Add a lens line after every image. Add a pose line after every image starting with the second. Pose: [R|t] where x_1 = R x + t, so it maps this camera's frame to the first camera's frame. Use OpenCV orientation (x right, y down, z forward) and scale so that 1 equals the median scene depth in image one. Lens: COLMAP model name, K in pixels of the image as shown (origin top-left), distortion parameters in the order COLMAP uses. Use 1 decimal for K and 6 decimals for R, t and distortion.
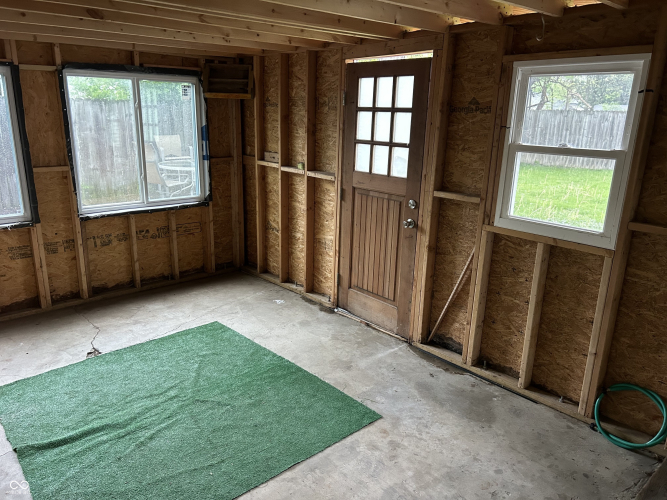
lens RADIAL K [[500.4, 0, 333.5], [0, 500.4, 250.0], [0, 0, 1]] dist [0.058193, -0.070871]
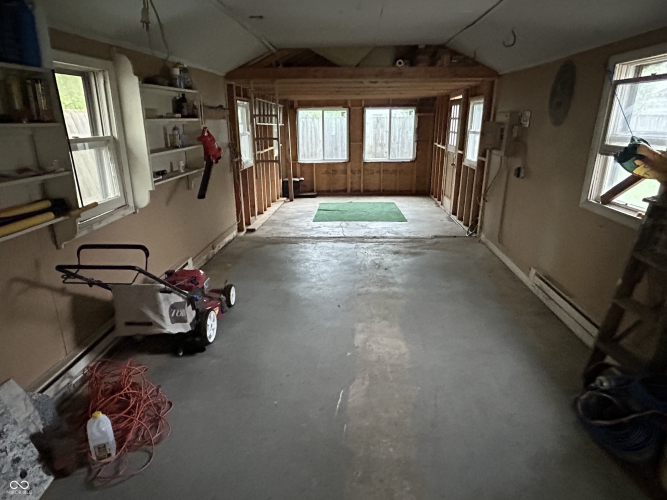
lens RADIAL K [[408.8, 0, 335.0], [0, 408.8, 259.1], [0, 0, 1]] dist [0.000199, -0.000066]
pose [[0.720951, 0.197474, -0.664255, 1.047325], [-0.163088, 0.979966, 0.114323, 0.243225], [0.673522, 0.025911, 0.738713, -0.793625]]
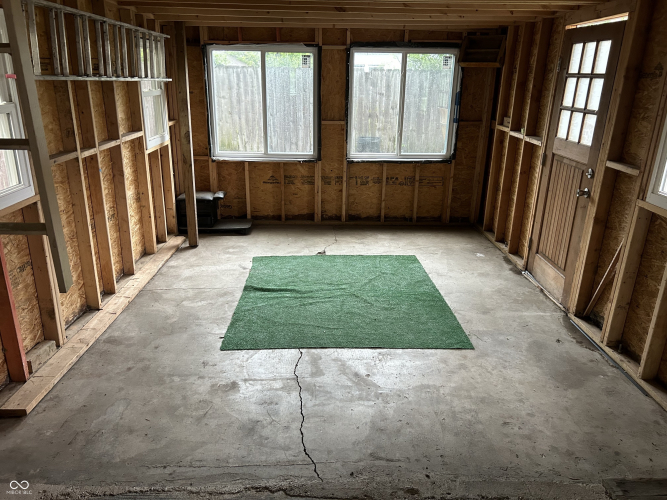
lens RADIAL K [[500.4, 0, 333.5], [0, 500.4, 250.0], [0, 0, 1]] dist [0.058193, -0.070871]
pose [[0.765250, 0.205818, -0.609944, 0.361273], [-0.172737, 0.978414, 0.113433, 0.026032], [0.620124, 0.018555, 0.784284, -0.073327]]
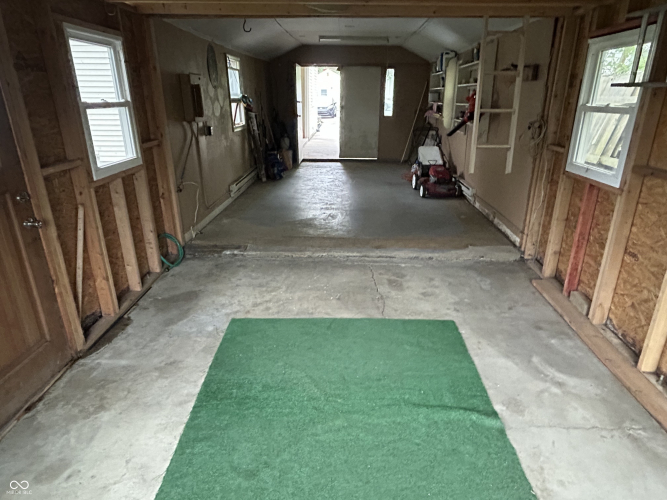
lens RADIAL K [[406.9, 0, 336.1], [0, 406.9, 240.1], [0, 0, 1]] dist [0.000845, 0.000226]
pose [[-0.737077, -0.253800, 0.626341, -0.506257], [0.158676, 0.835900, 0.525446, -0.249274], [-0.656916, 0.486679, -0.575851, 0.952270]]
